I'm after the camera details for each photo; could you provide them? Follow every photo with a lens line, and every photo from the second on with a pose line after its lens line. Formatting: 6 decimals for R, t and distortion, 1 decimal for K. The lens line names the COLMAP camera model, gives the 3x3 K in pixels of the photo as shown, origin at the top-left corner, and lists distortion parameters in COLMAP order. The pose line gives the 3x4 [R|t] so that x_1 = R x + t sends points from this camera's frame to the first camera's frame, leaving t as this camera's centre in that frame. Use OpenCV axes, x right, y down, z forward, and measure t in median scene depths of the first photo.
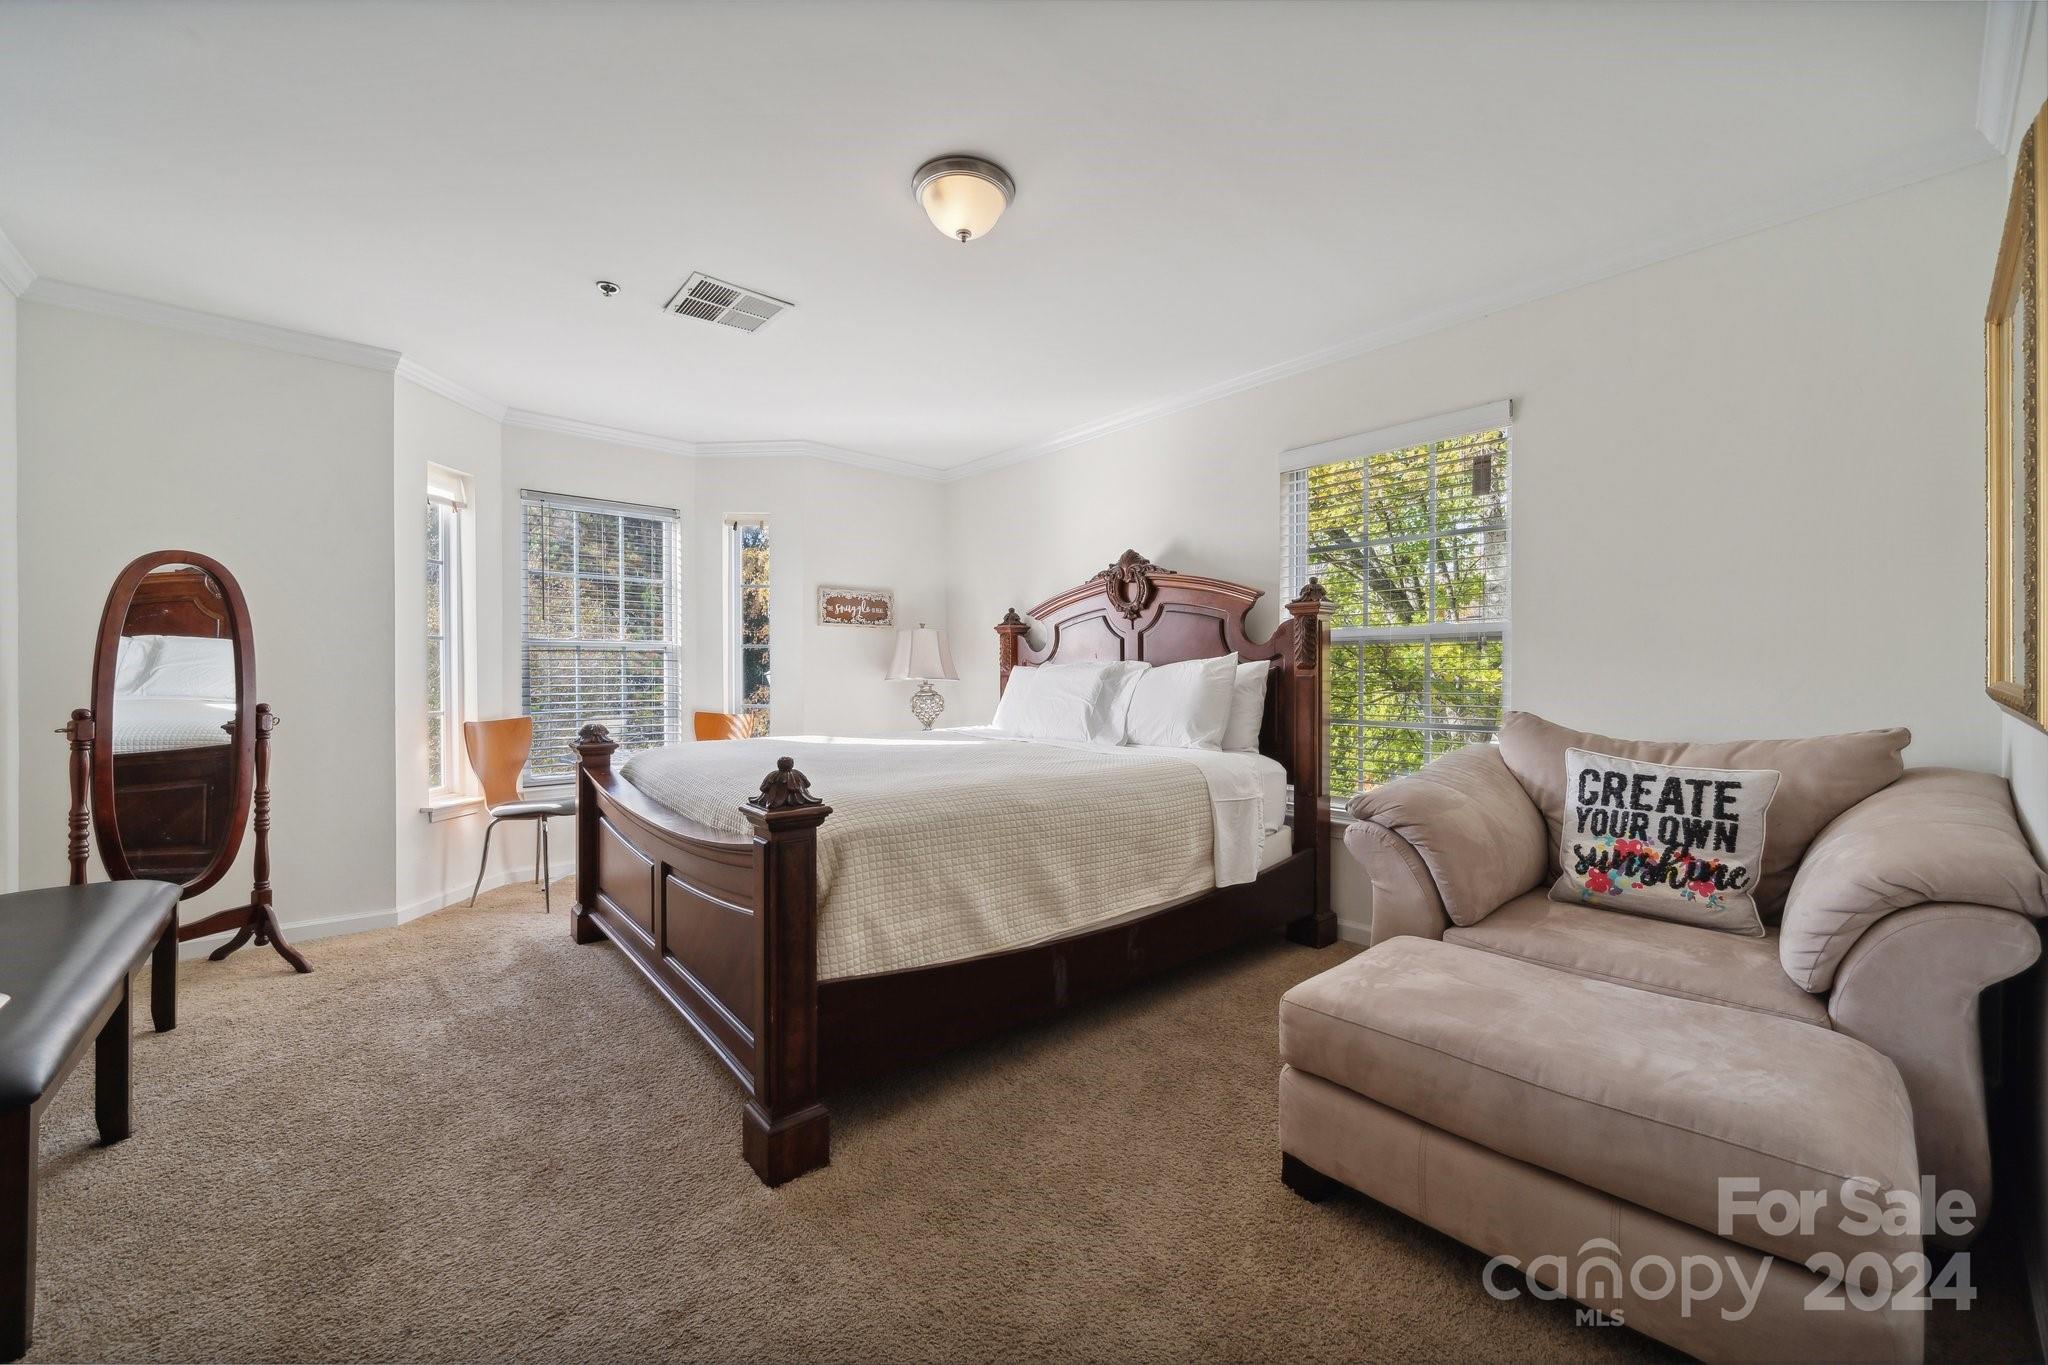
lens RADIAL K [[754.0, 0, 1037.5], [0, 754.0, 691.6], [0, 0, 1]] dist [-0.002318, -0.000177]
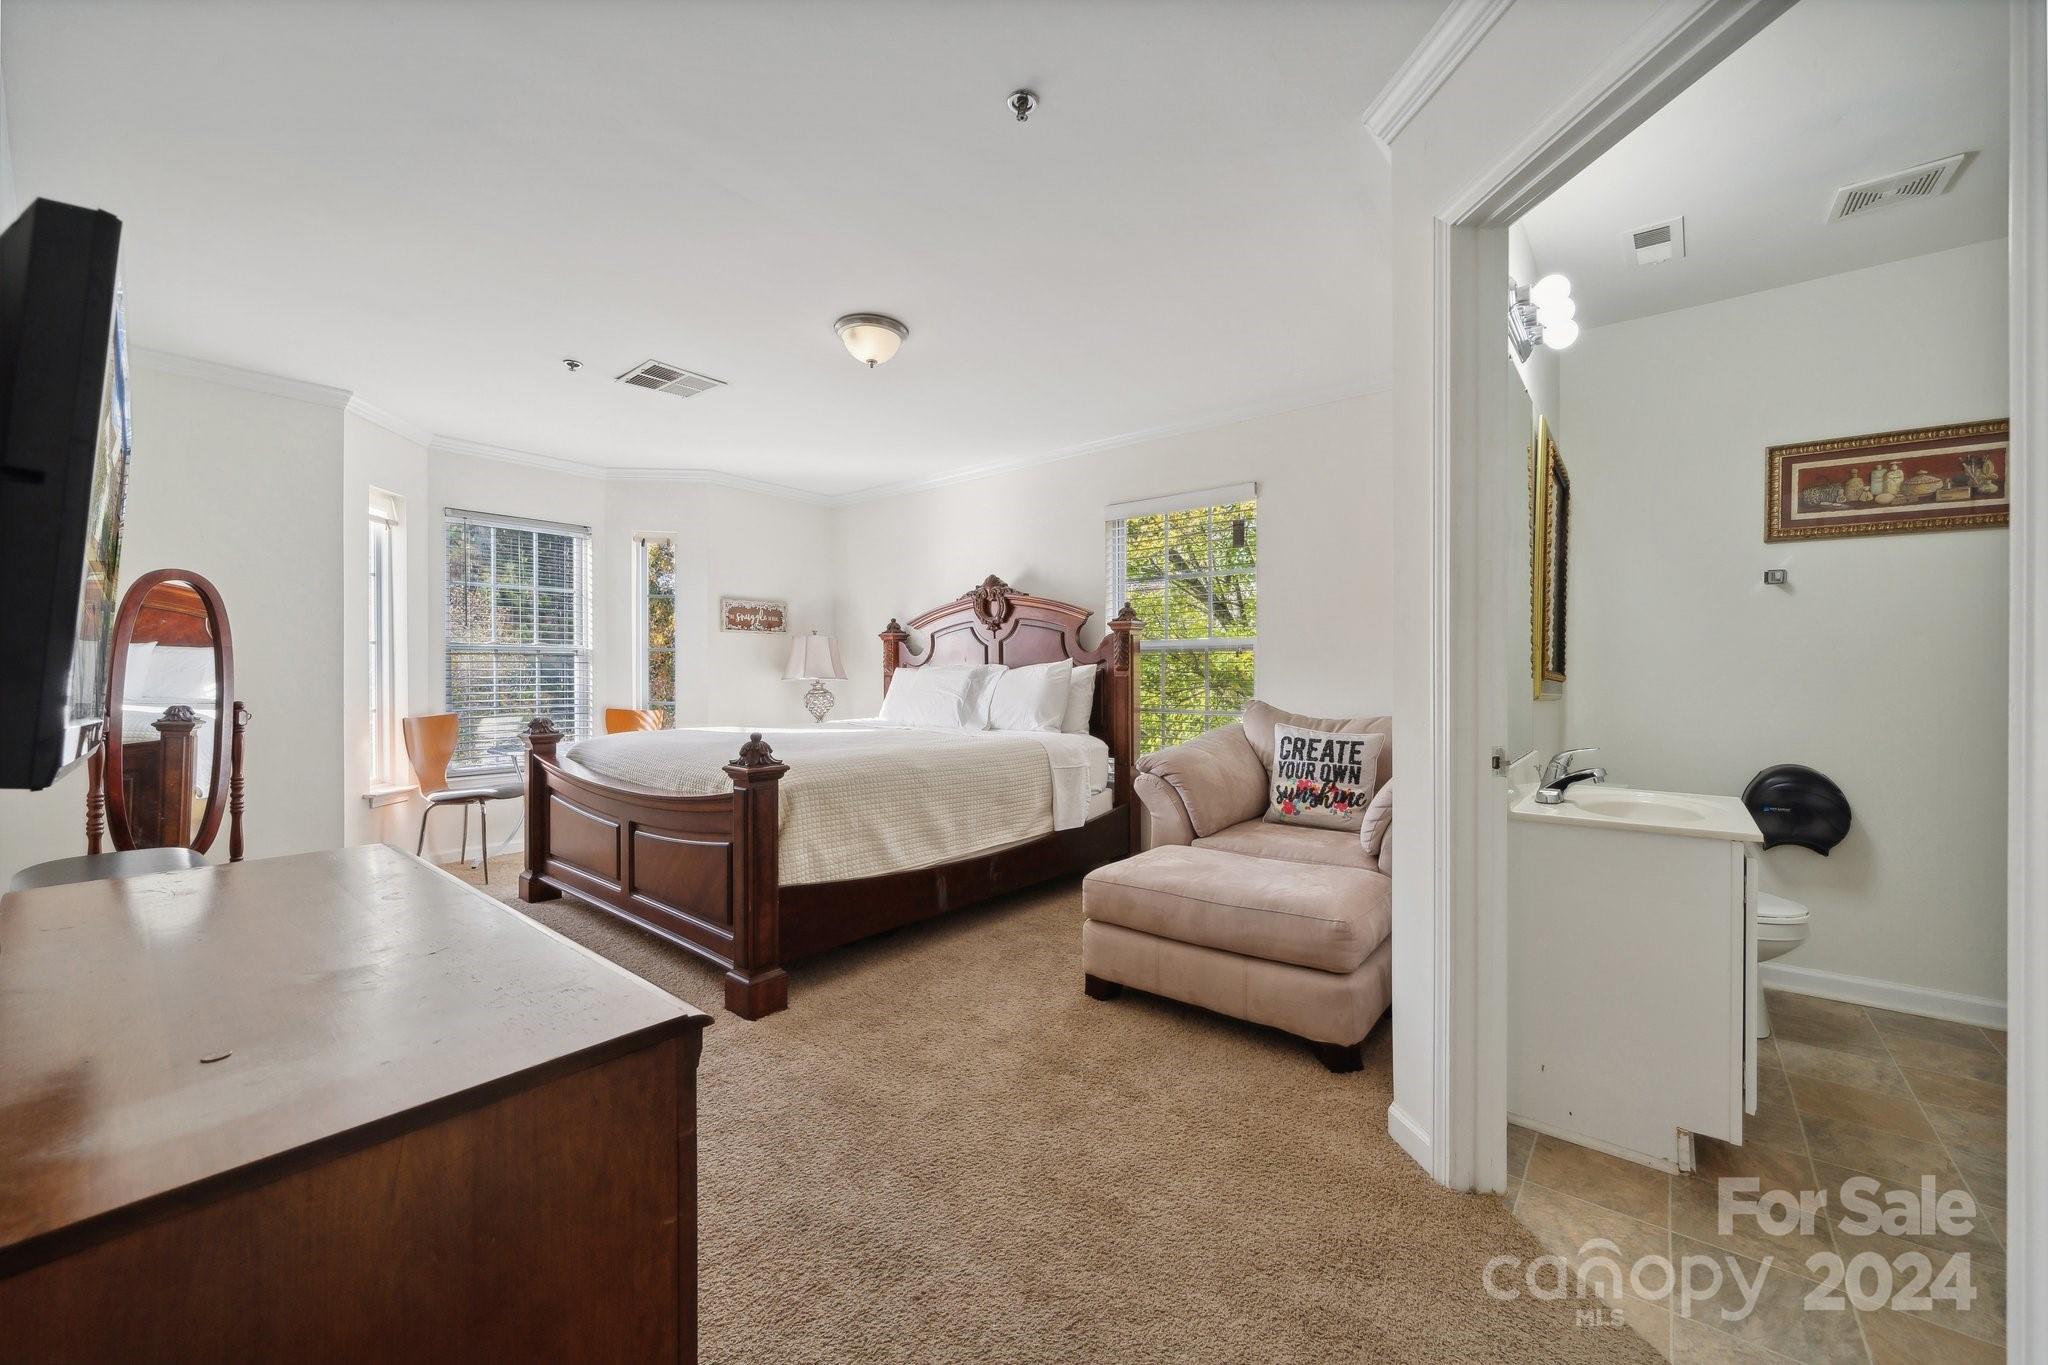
lens RADIAL K [[767.8, 0, 1024.4], [0, 767.8, 674.1], [0, 0, 1]] dist [-0.009790, -0.000366]
pose [[0.987599, -0.001020, 0.156995, -0.036724], [0.004494, 0.999753, -0.021771, 0.005777], [-0.156934, 0.022206, 0.987359, -0.390489]]
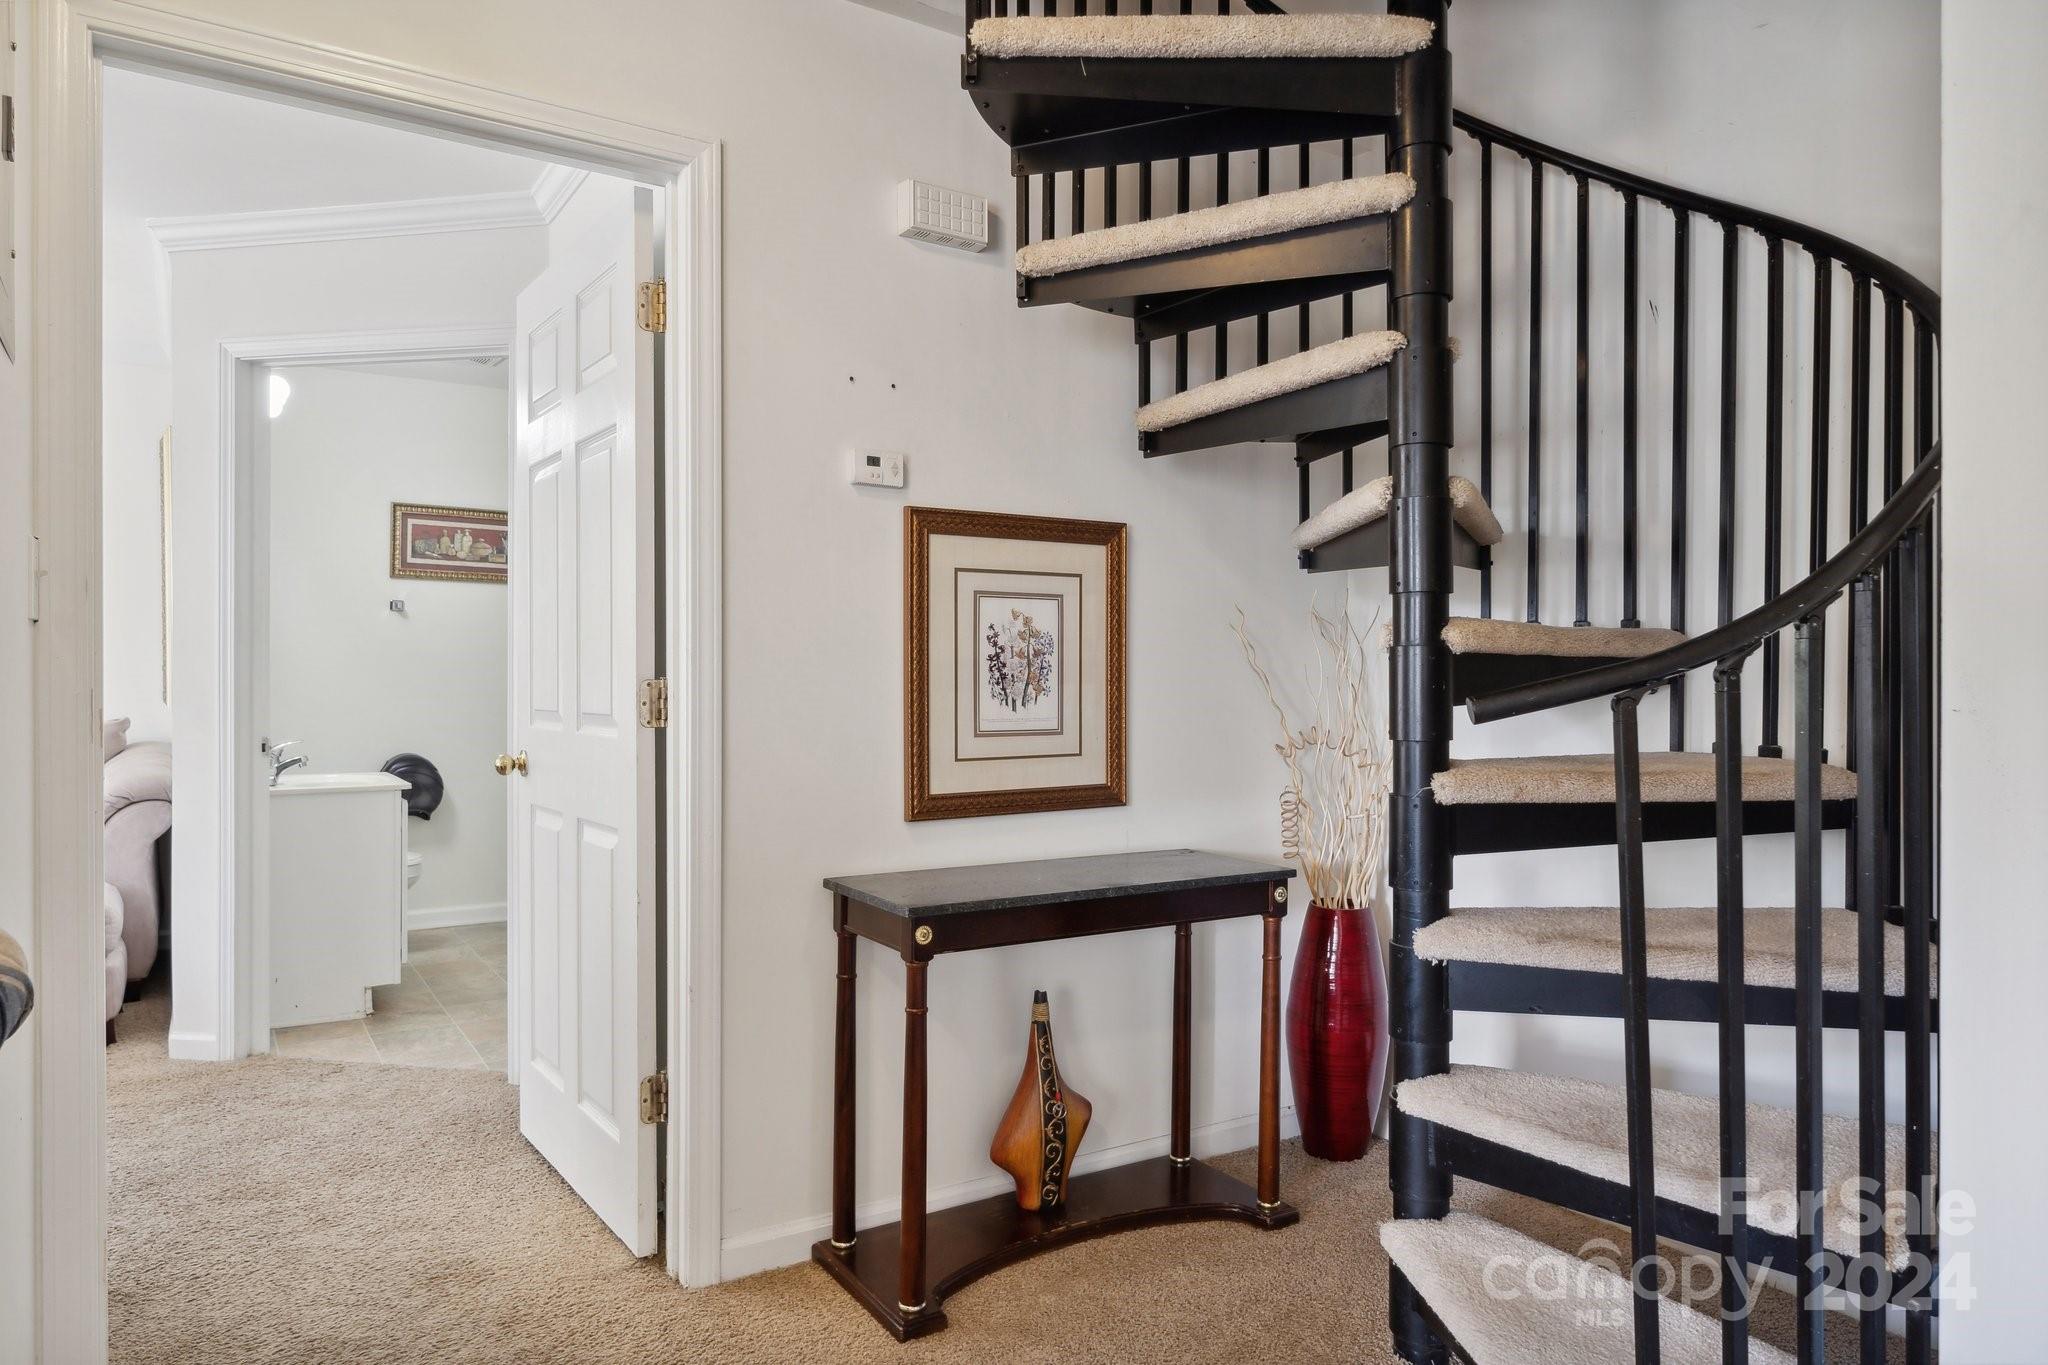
lens RADIAL K [[1287.5, 0, 1022.1], [0, 1287.5, 685.5], [0, 0, 1]] dist [0.019855, 0.000293]
pose [[0.144203, -0.004363, 0.989538, -0.947294], [0.020795, 0.999783, 0.001378, 0.012507], [-0.989330, 0.020379, 0.144263, -0.935594]]
